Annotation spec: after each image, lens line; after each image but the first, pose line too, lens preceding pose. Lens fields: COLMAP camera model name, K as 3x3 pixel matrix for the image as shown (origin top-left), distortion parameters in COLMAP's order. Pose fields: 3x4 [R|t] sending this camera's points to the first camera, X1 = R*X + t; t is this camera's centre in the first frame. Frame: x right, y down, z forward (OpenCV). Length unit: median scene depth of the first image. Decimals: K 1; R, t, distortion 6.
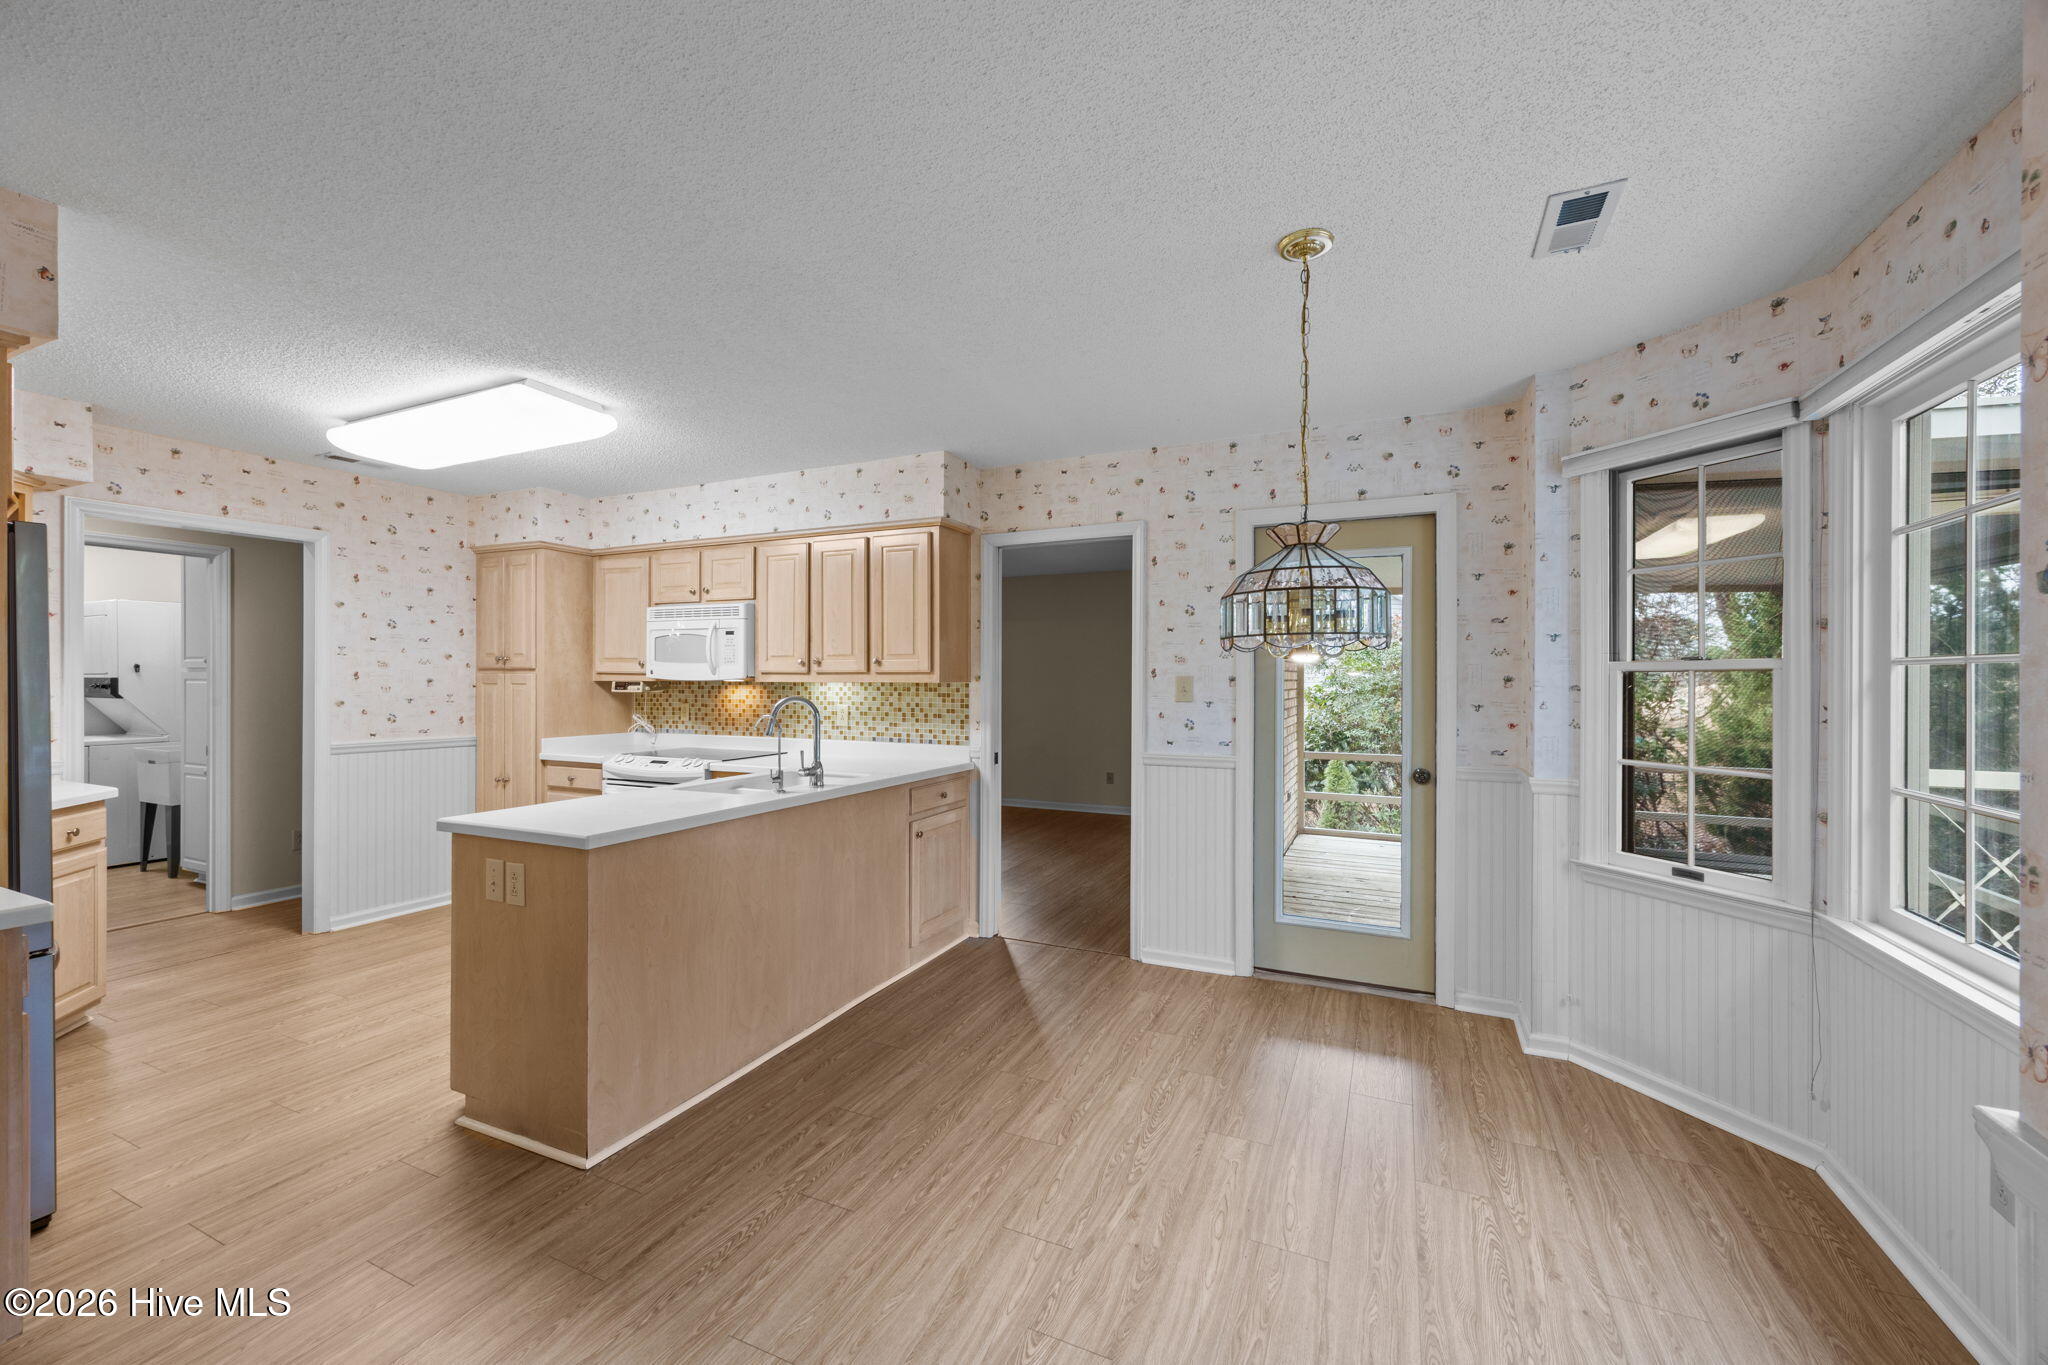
lens RADIAL K [[795.7, 0, 1022.2], [0, 795.7, 677.7], [0, 0, 1]] dist [-0.001142, 0.000062]
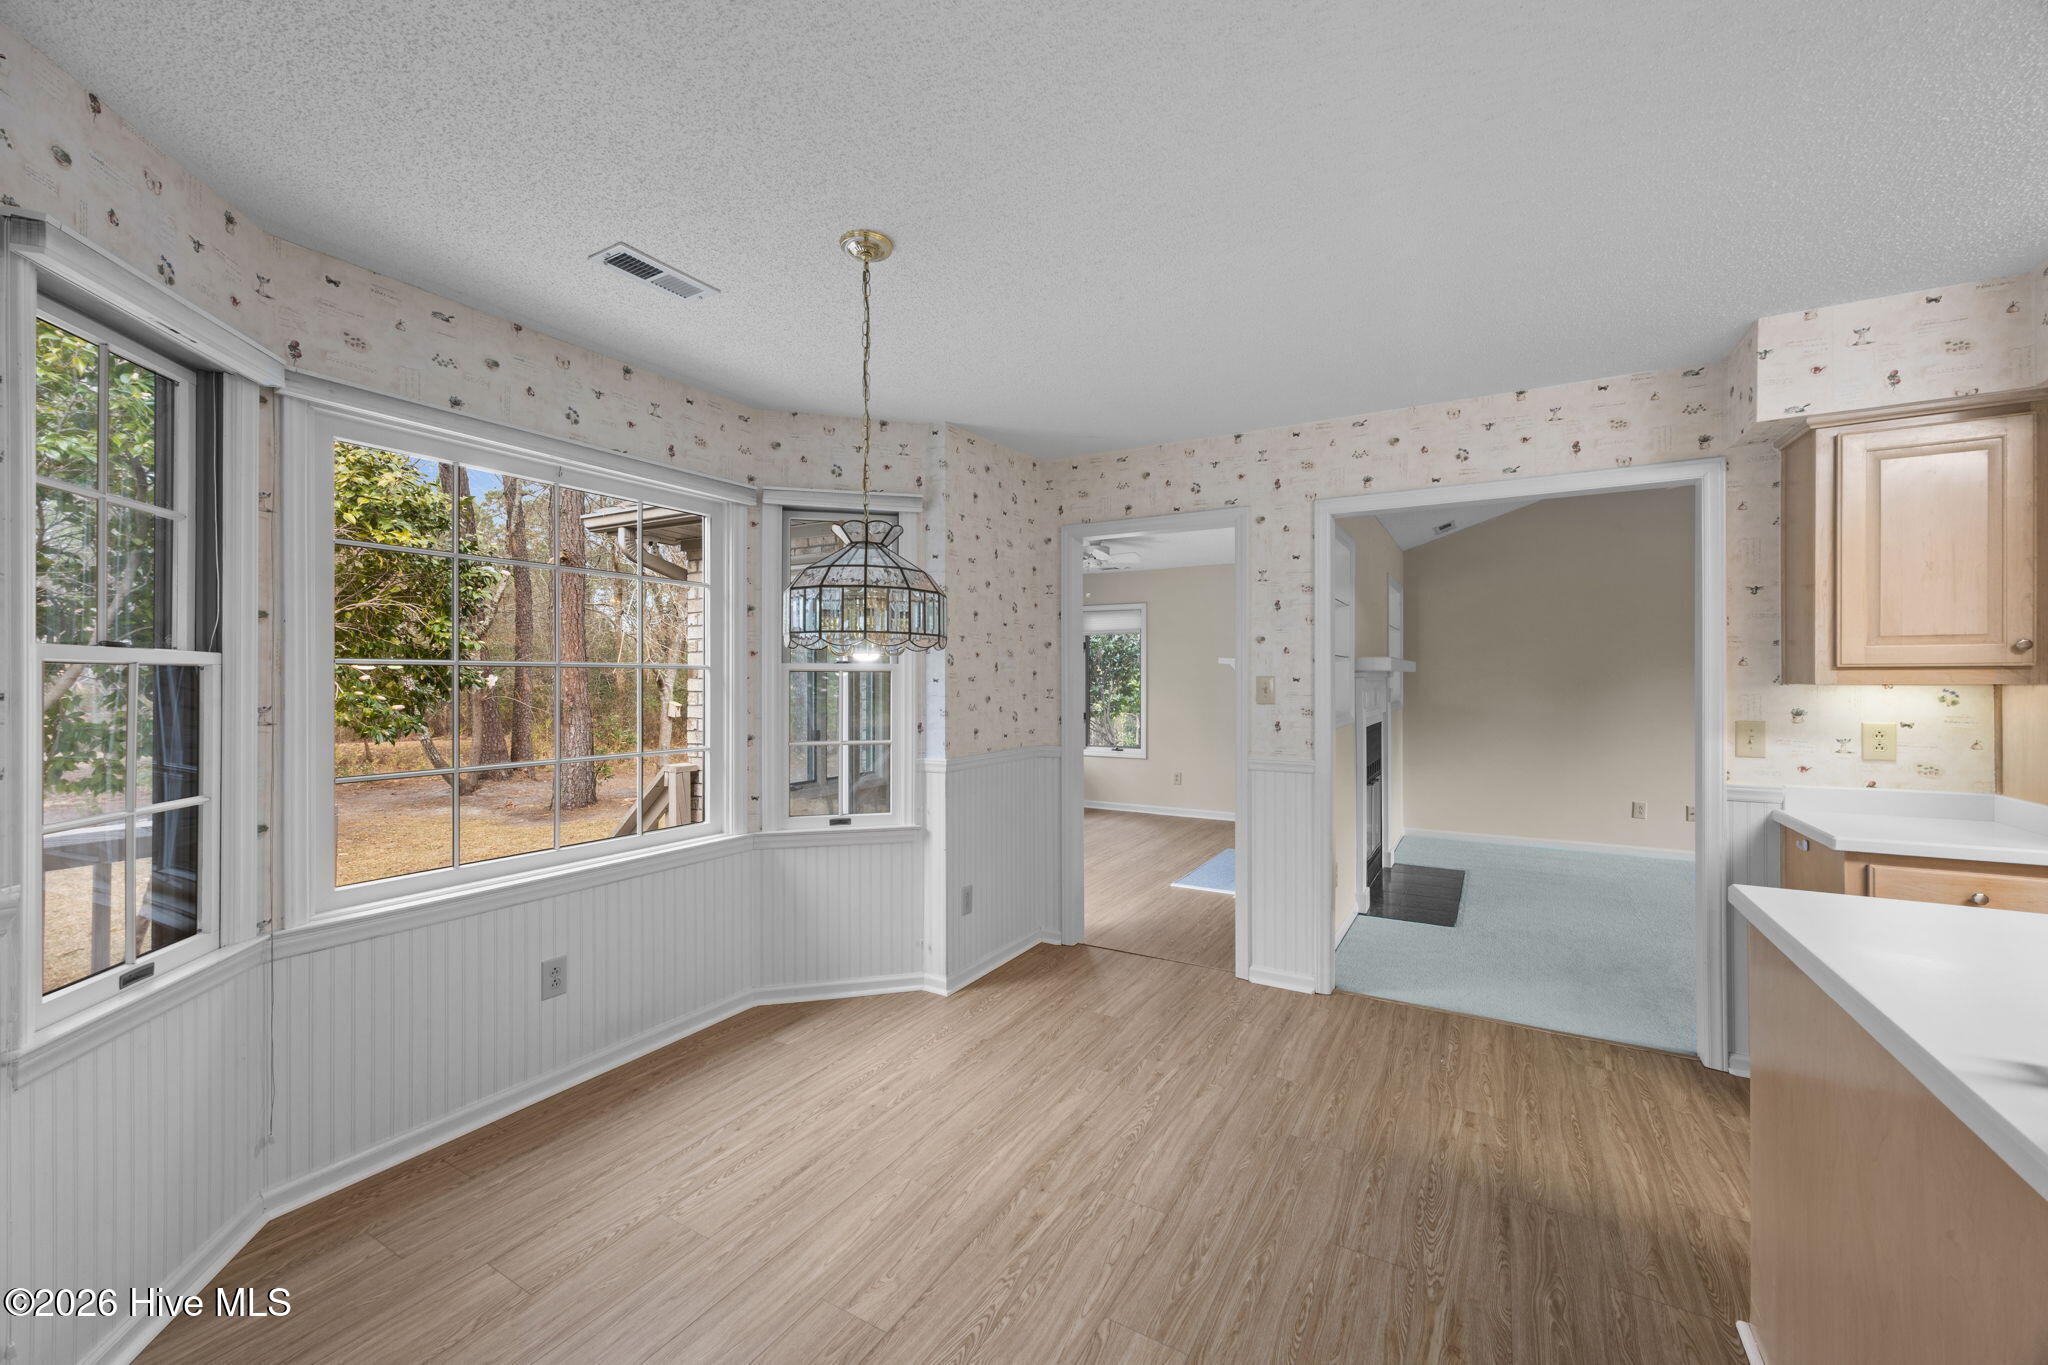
lens RADIAL K [[795.7, 0, 1022.2], [0, 795.7, 677.7], [0, 0, 1]] dist [-0.001142, 0.000062]
pose [[-0.995145, 0.000205, 0.098422, 0.026879], [-0.000389, 0.999982, -0.006015, 0.003243], [-0.098422, -0.006024, -0.995127, 0.901255]]
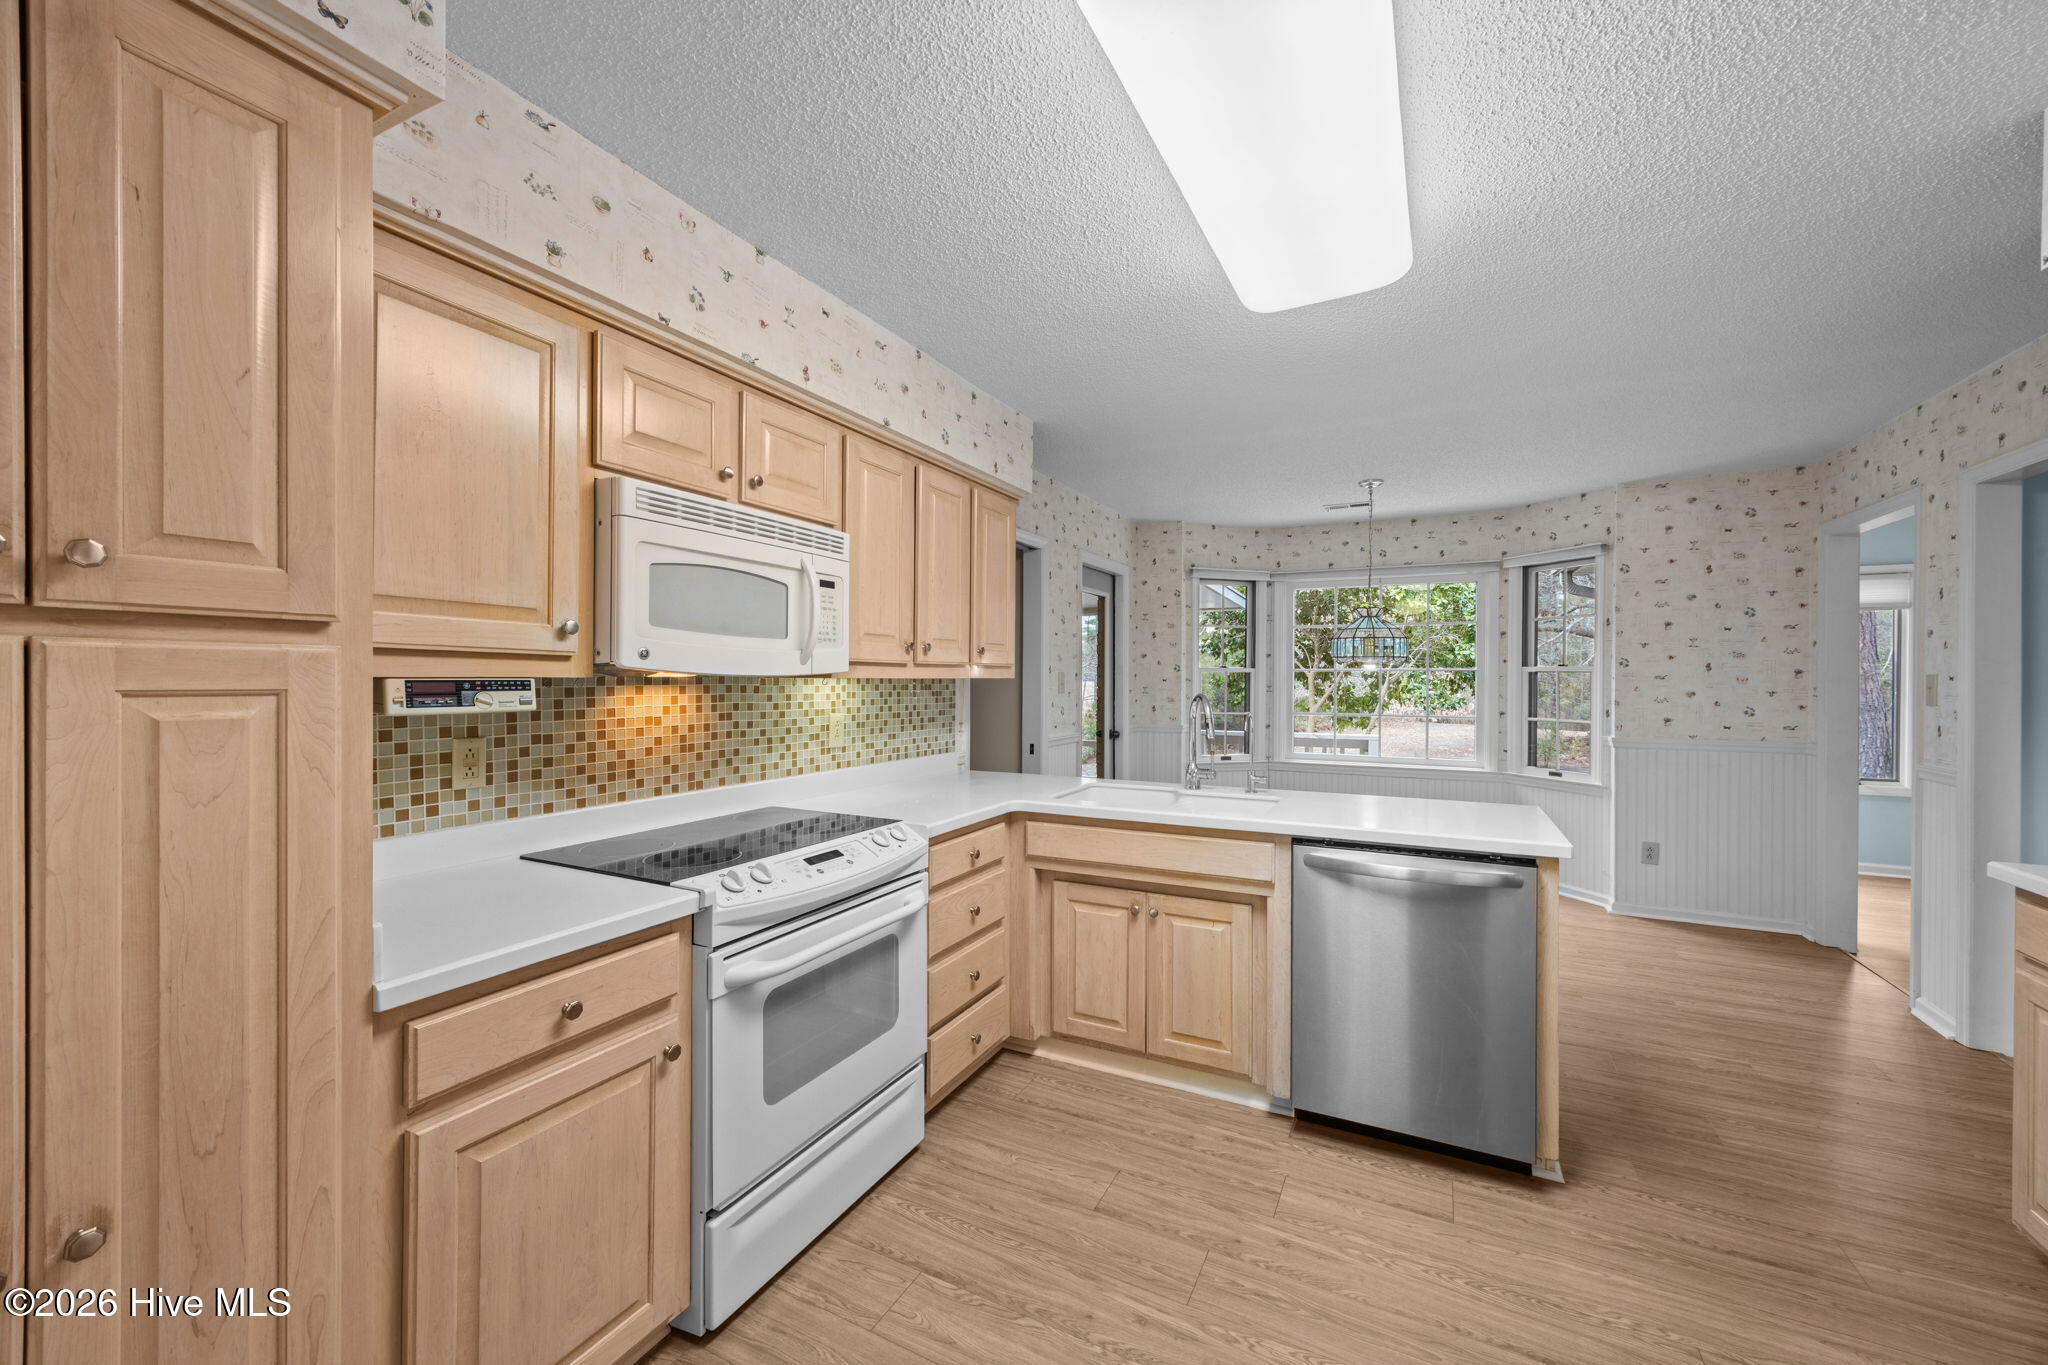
lens RADIAL K [[795.7, 0, 1022.2], [0, 795.7, 677.7], [0, 0, 1]] dist [-0.001142, 0.000062]
pose [[0.050353, -0.003479, 0.998725, -0.886937], [-0.007271, 0.999966, 0.003850, 0.001816], [-0.998705, -0.007455, 0.050326, 0.853566]]
